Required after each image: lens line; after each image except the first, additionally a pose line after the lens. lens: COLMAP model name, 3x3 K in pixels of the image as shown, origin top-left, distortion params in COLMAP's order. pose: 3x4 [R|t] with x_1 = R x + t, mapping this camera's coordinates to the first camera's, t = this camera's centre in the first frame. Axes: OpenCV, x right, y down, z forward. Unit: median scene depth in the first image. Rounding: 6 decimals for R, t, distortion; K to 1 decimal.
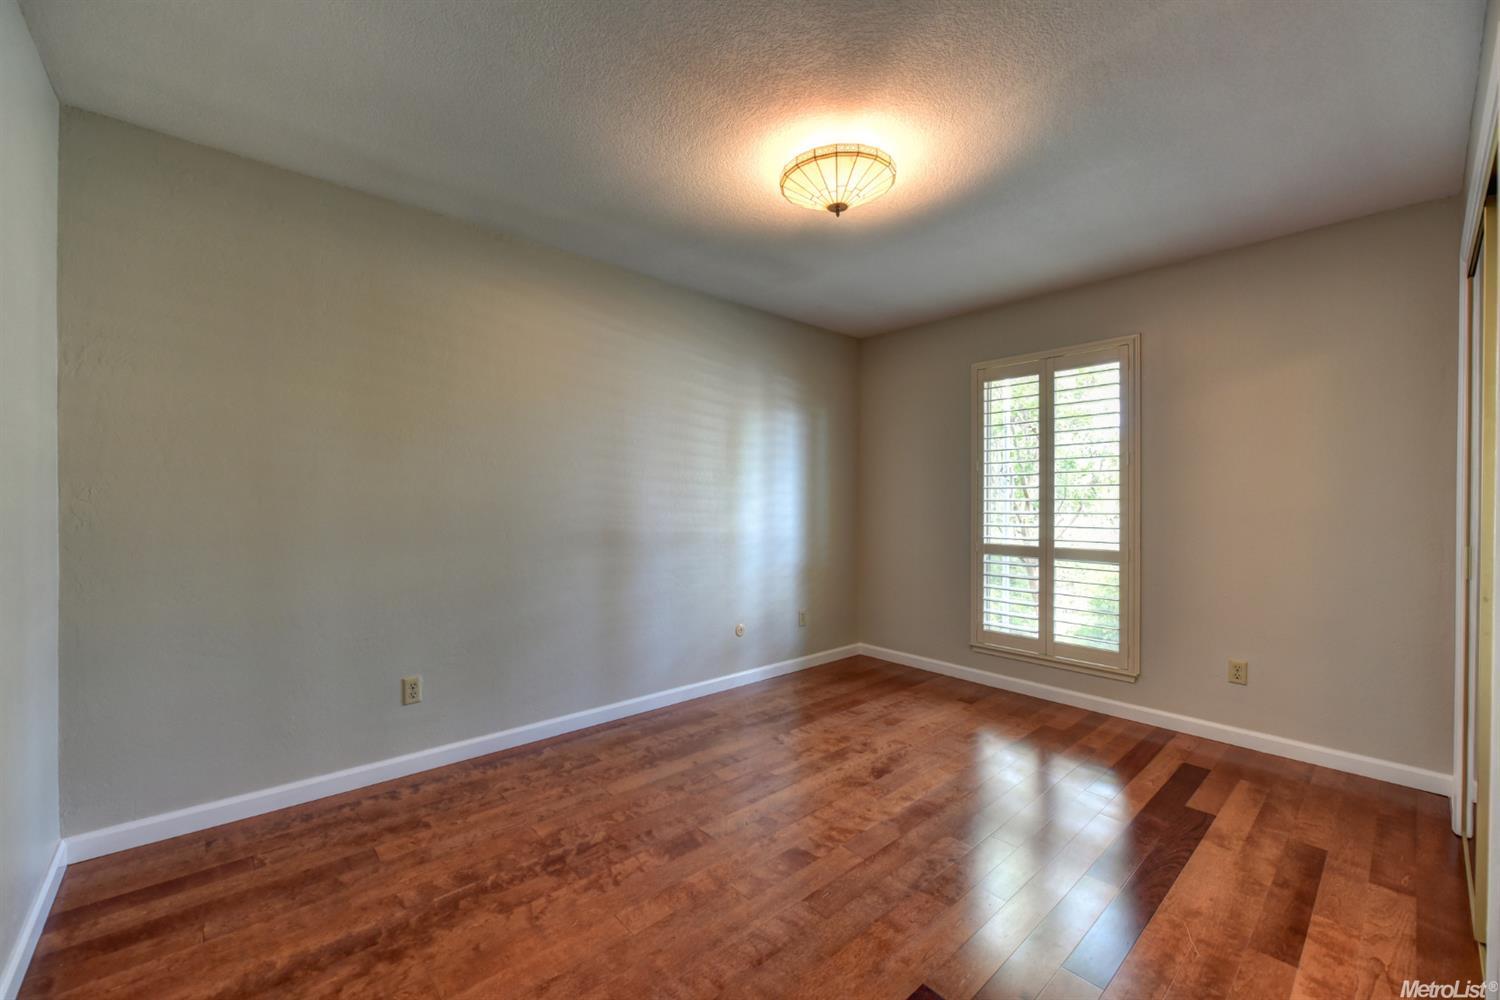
lens RADIAL K [[607.7, 0, 750.9], [0, 607.7, 501.3], [0, 0, 1]] dist [0.000411, 0.000086]
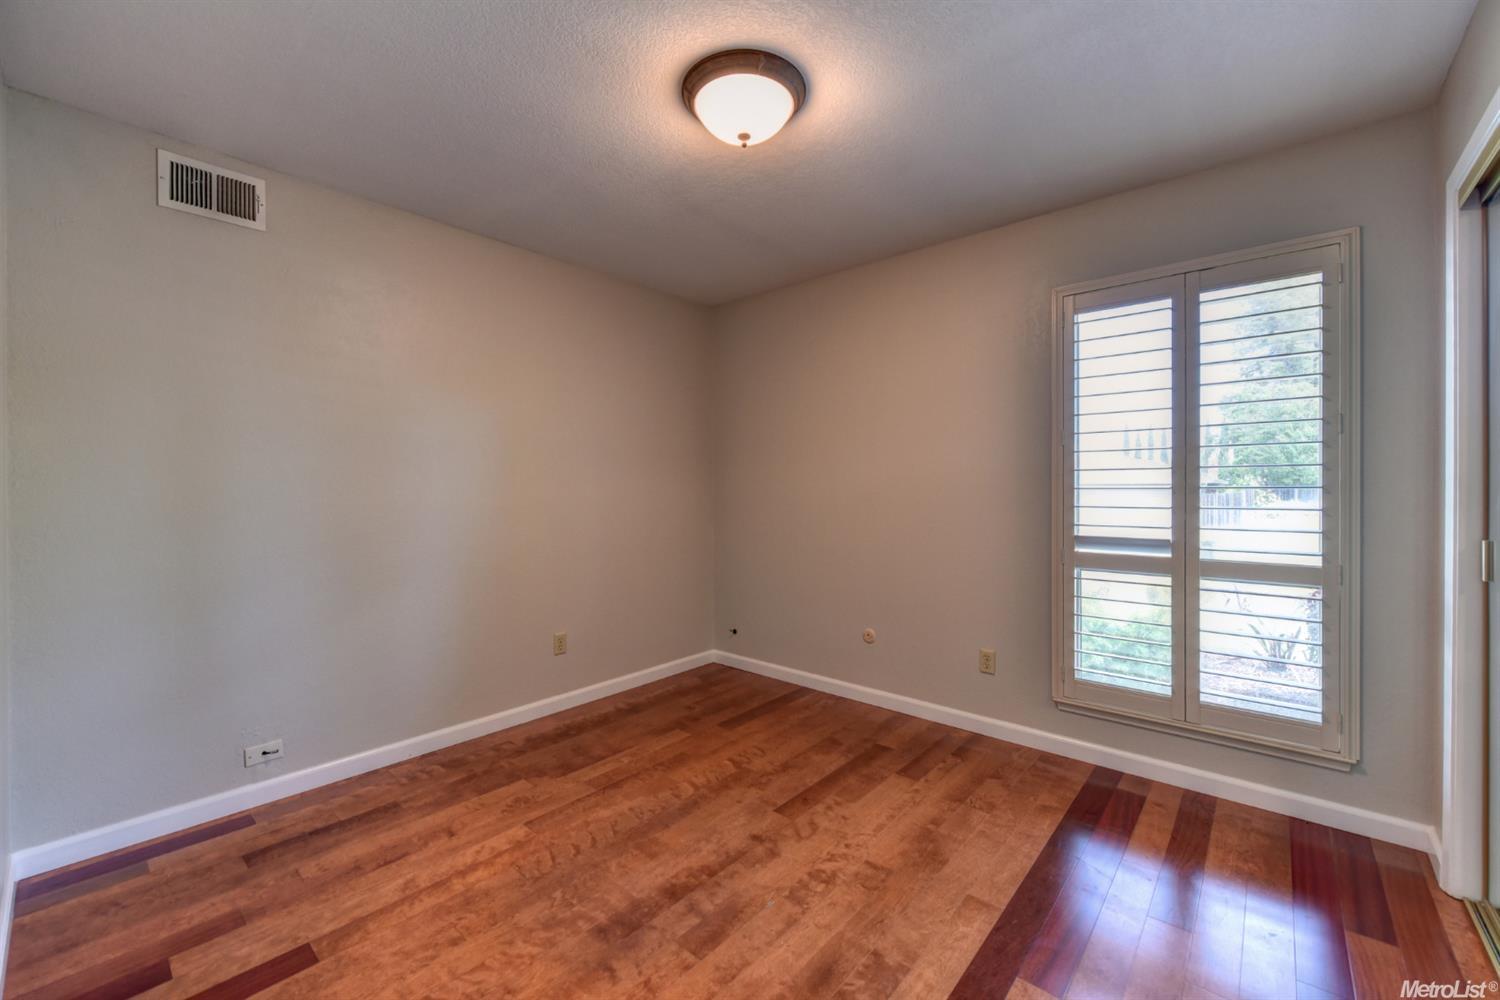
lens RADIAL K [[607.7, 0, 747.3], [0, 607.7, 500.8], [0, 0, 1]] dist [0.000411, 0.000086]
pose [[0.993135, -0.003202, 0.116928, -0.066391], [0.001103, 0.999837, 0.018009, -0.000479], [-0.116967, -0.017757, 0.992977, 0.405245]]
